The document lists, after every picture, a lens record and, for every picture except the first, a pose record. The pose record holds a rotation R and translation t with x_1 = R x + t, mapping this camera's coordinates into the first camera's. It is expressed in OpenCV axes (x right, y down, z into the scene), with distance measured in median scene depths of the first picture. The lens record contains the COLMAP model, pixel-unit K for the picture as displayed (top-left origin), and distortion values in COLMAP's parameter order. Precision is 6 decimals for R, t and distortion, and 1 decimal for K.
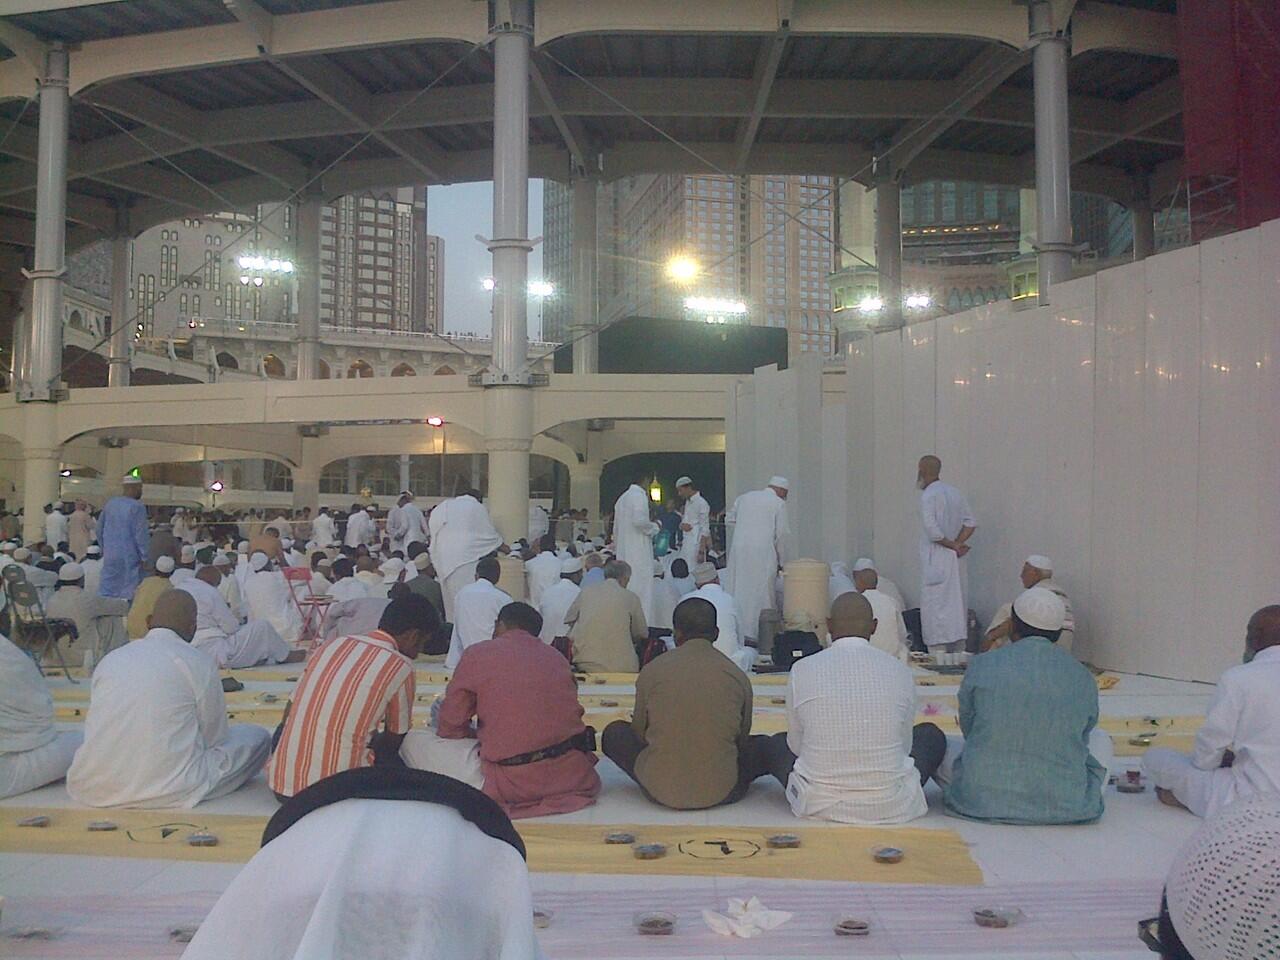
lens RADIAL K [[1192.8, 0, 643.8], [0, 1192.8, 473.9], [0, 0, 1]] dist [-0.021031, 0.000000]
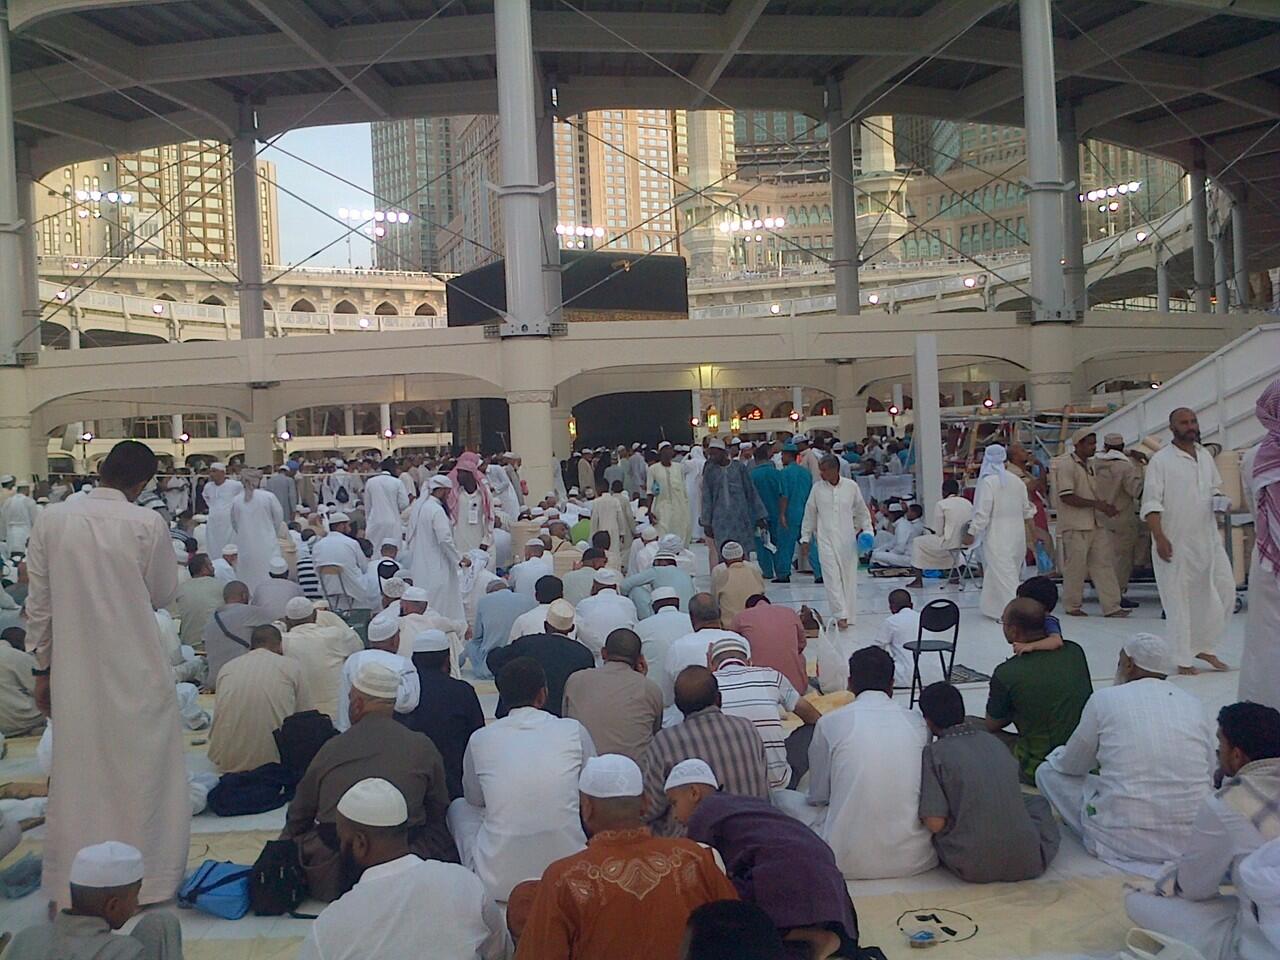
lens RADIAL K [[1192.8, 0, 644.6], [0, 1192.8, 475.5], [0, 0, 1]] dist [-0.021031, 0.000000]
pose [[0.989828, -0.044925, 0.134987, -0.109539], [0.035973, 0.997034, 0.068043, -0.016140], [-0.137643, -0.062495, 0.988508, 0.004815]]
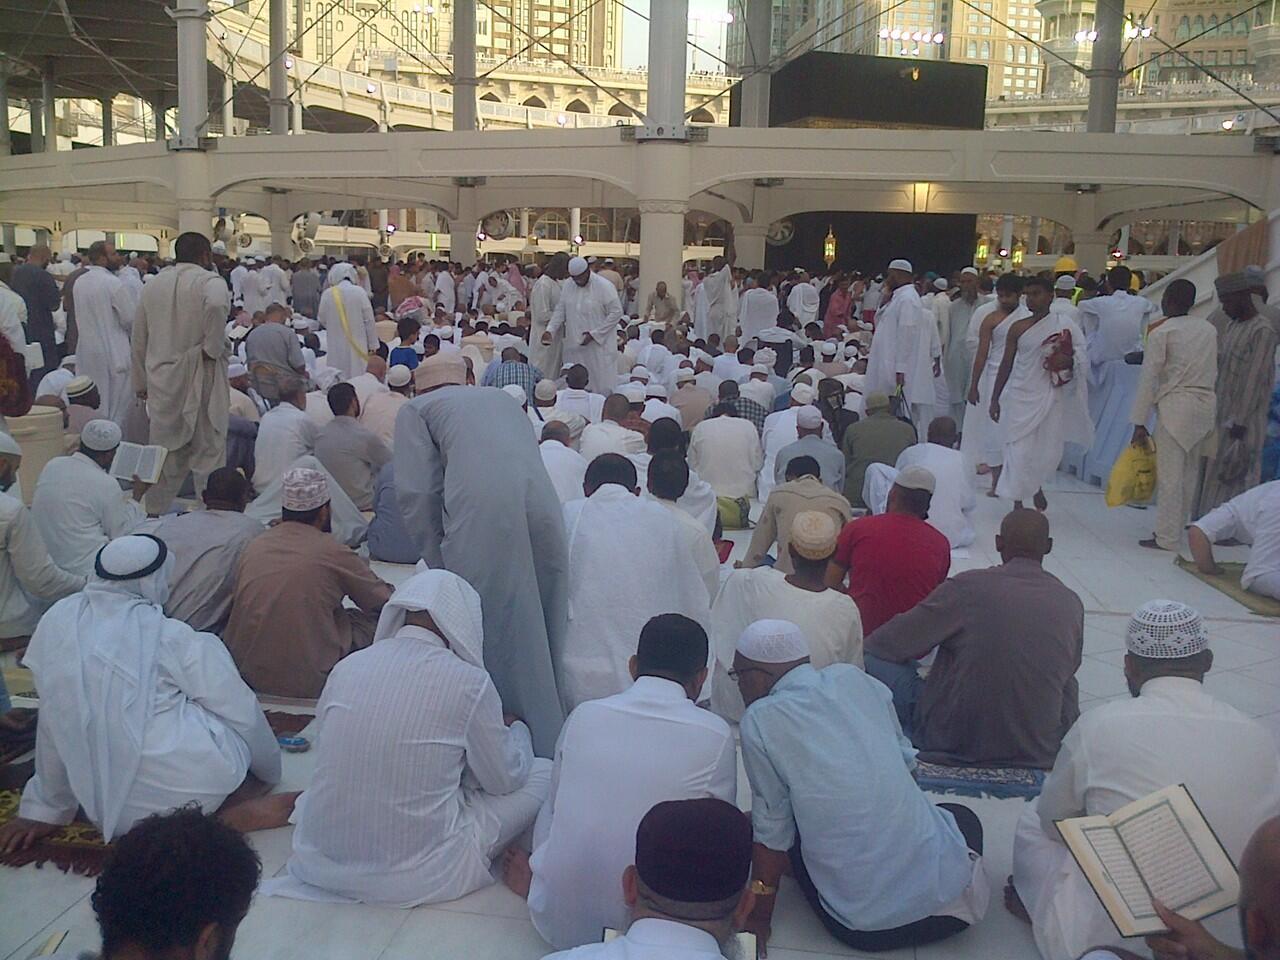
lens RADIAL K [[1192.8, 0, 640.4], [0, 1192.8, 478.4], [0, 0, 1]] dist [-0.021031, 0.000000]
pose [[0.988392, 0.052533, -0.142553, 0.008959], [-0.020569, 0.975946, 0.217040, -0.013255], [0.150526, -0.211589, 0.965698, 0.042984]]
